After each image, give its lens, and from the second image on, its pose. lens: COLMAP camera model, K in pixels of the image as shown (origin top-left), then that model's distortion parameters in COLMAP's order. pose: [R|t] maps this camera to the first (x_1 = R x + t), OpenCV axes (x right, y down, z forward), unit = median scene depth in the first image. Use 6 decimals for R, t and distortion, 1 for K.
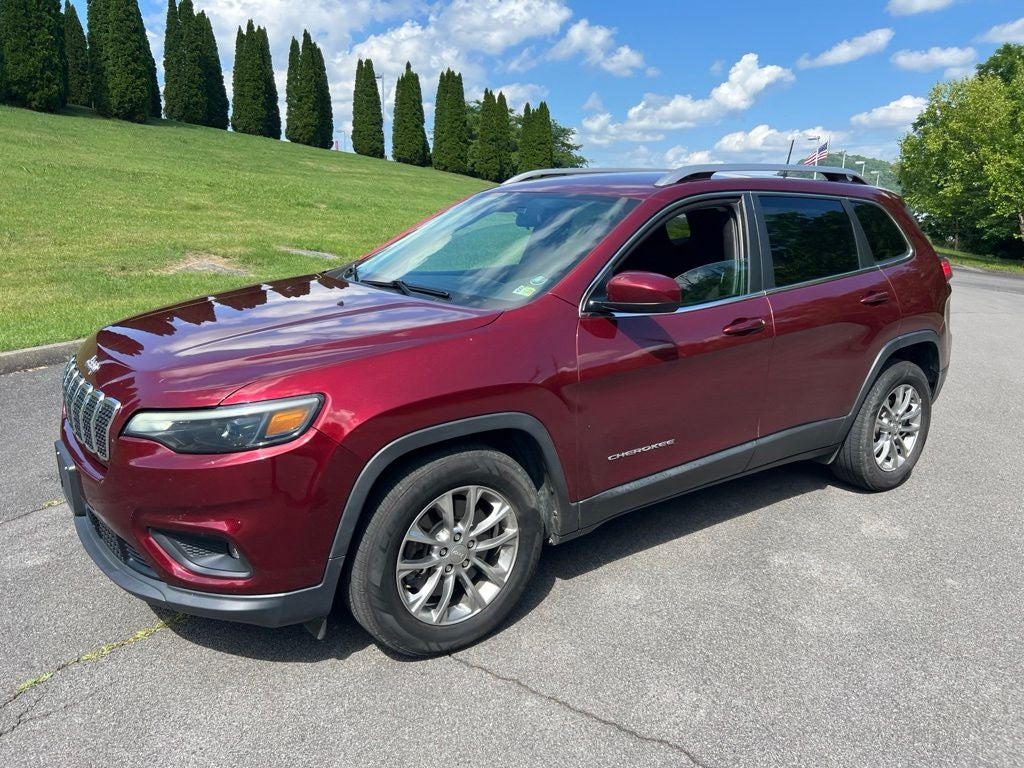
lens RADIAL K [[770.9, 0, 518.8], [0, 770.9, 382.5], [0, 0, 1]] dist [0.054777, -0.055790]
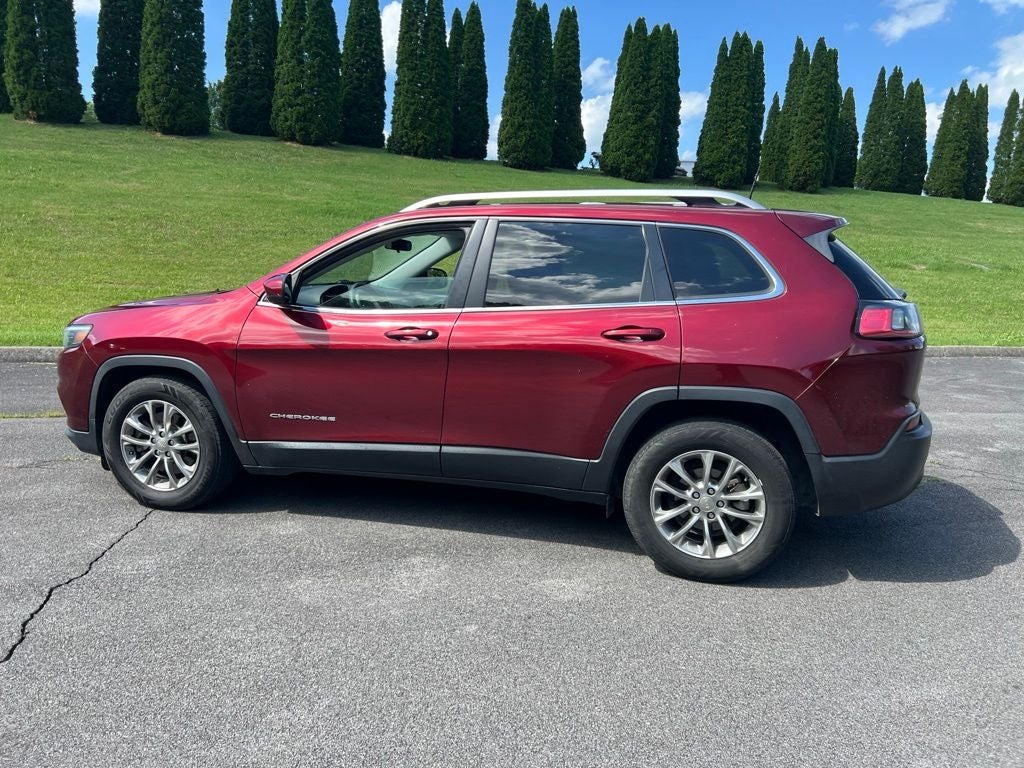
lens RADIAL K [[770.9, 0, 519.5], [0, 770.9, 384.6], [0, 0, 1]] dist [0.054777, -0.055790]
pose [[0.621618, 0.131613, -0.772185, 0.935813], [-0.194632, 0.980820, 0.010492, -0.032274], [0.758755, 0.143769, 0.635312, 0.321945]]
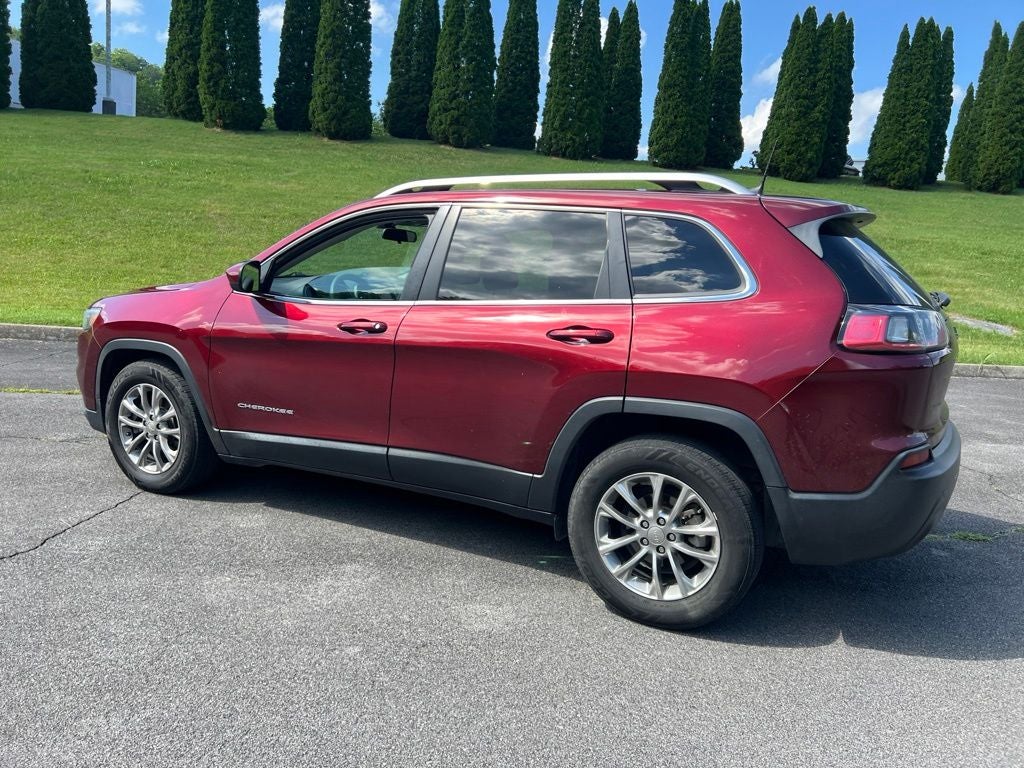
lens RADIAL K [[770.9, 0, 519.9], [0, 770.9, 381.0], [0, 0, 1]] dist [0.054777, -0.055790]
pose [[0.442819, 0.152501, -0.883547, 0.985592], [-0.239196, 0.969808, 0.047509, -0.076067], [0.864116, 0.190303, 0.465927, 0.535916]]
